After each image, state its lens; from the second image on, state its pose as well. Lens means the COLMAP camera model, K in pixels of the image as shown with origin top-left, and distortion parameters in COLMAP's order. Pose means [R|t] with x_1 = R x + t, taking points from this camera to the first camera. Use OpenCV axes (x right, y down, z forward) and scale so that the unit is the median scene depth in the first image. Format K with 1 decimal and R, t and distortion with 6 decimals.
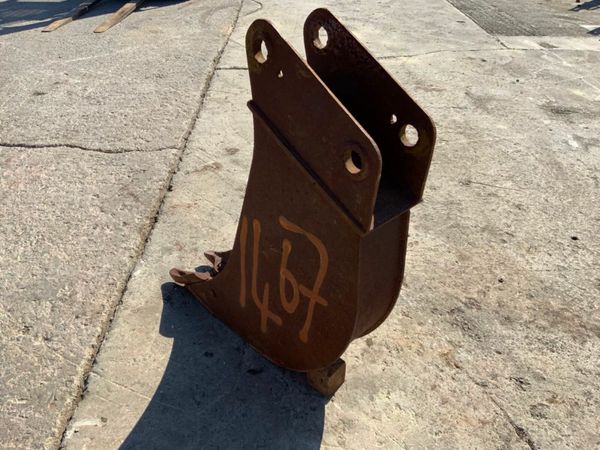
lens RADIAL K [[494.2, 0, 300.0], [0, 494.2, 225.0], [0, 0, 1]] dist [0.136737, -0.280894]
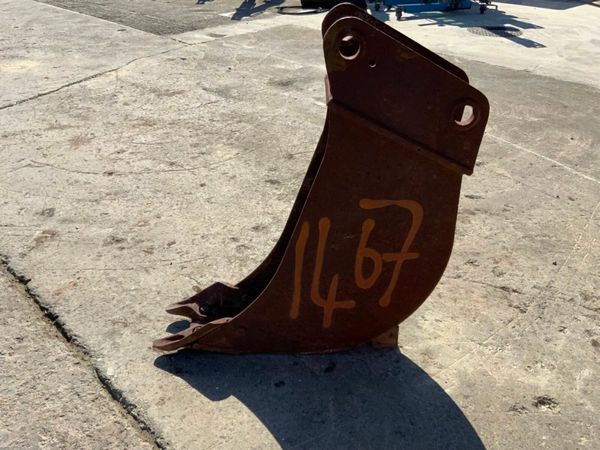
lens RADIAL K [[498.7, 0, 299.1], [0, 498.7, 224.2], [0, 0, 1]] dist [0.083718, -0.154879]
pose [[0.714269, -0.390687, 0.580676, -0.476344], [0.400156, 0.908669, 0.119147, -0.092756], [-0.574191, 0.147258, 0.805369, 0.134764]]
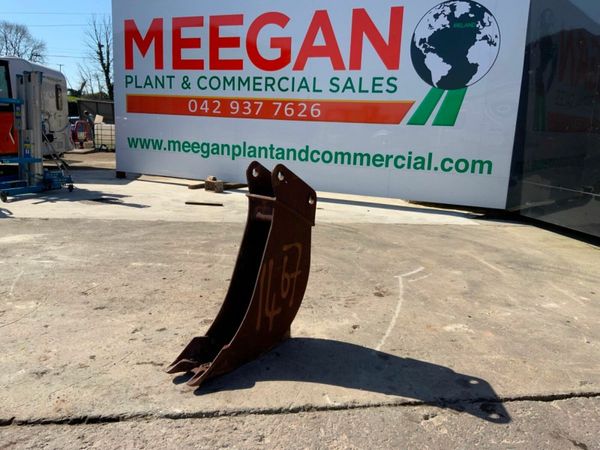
lens RADIAL K [[498.7, 0, 299.1], [0, 498.7, 224.2], [0, 0, 1]] dist [0.083718, -0.154879]
pose [[-0.145214, -0.212395, 0.966334, -1.314170], [0.503226, 0.825065, 0.256966, -0.382813], [-0.851867, 0.523599, -0.012928, 0.563195]]
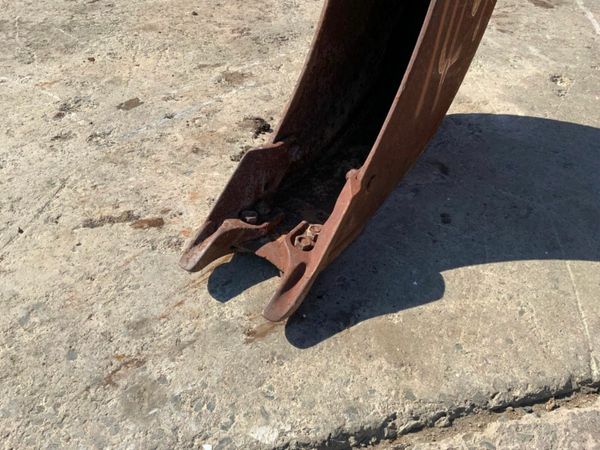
lens RADIAL K [[498.7, 0, 299.1], [0, 498.7, 224.2], [0, 0, 1]] dist [0.083718, -0.154879]
pose [[-0.230724, -0.673567, 0.702192, -0.456748], [0.483598, 0.546840, 0.683447, -0.185004], [-0.844334, 0.497266, 0.199566, 0.831798]]
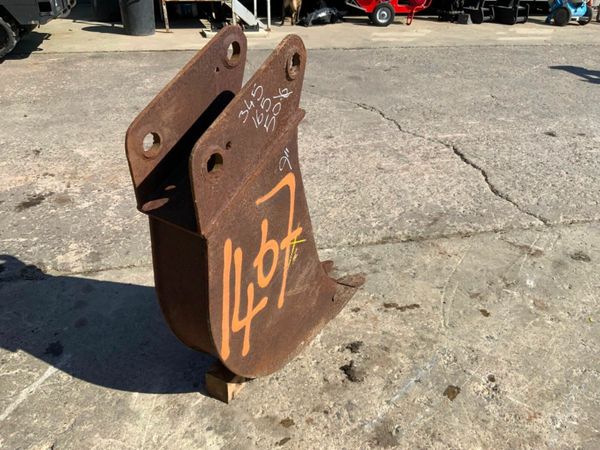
lens RADIAL K [[498.7, 0, 299.1], [0, 498.7, 224.2], [0, 0, 1]] dist [0.083718, -0.154879]
pose [[0.212362, 0.484047, -0.848882, 0.597231], [-0.565893, 0.769126, 0.297002, -0.249215], [0.796660, 0.417304, 0.437252, 0.408521]]
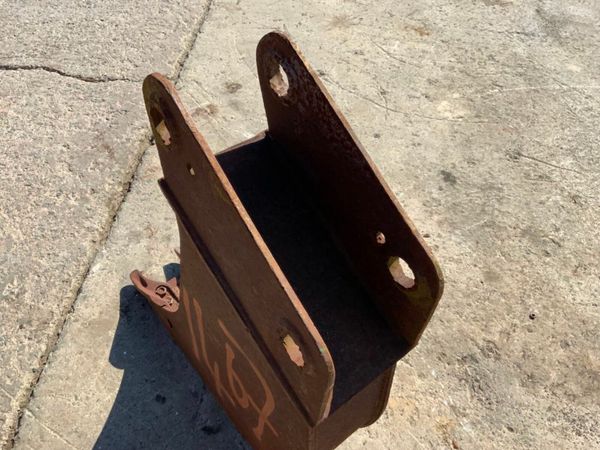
lens RADIAL K [[498.7, 0, 299.1], [0, 498.7, 224.2], [0, 0, 1]] dist [0.083718, -0.154879]
pose [[0.994551, 0.078864, -0.068176, 0.068850], [-0.059885, 0.967520, 0.245600, -0.202636], [0.085330, -0.240179, 0.966971, 0.213932]]
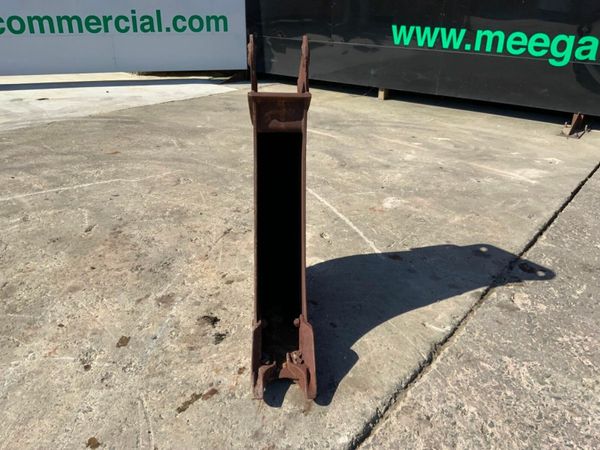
lens RADIAL K [[503.8, 0, 300.5], [0, 503.8, 214.1], [0, 0, 1]] dist [0.122929, -0.236801]
pose [[-0.765941, -0.284569, 0.576503, -0.602148], [0.328503, 0.597583, 0.731424, -0.655808], [-0.552649, 0.749610, -0.364231, 1.037443]]
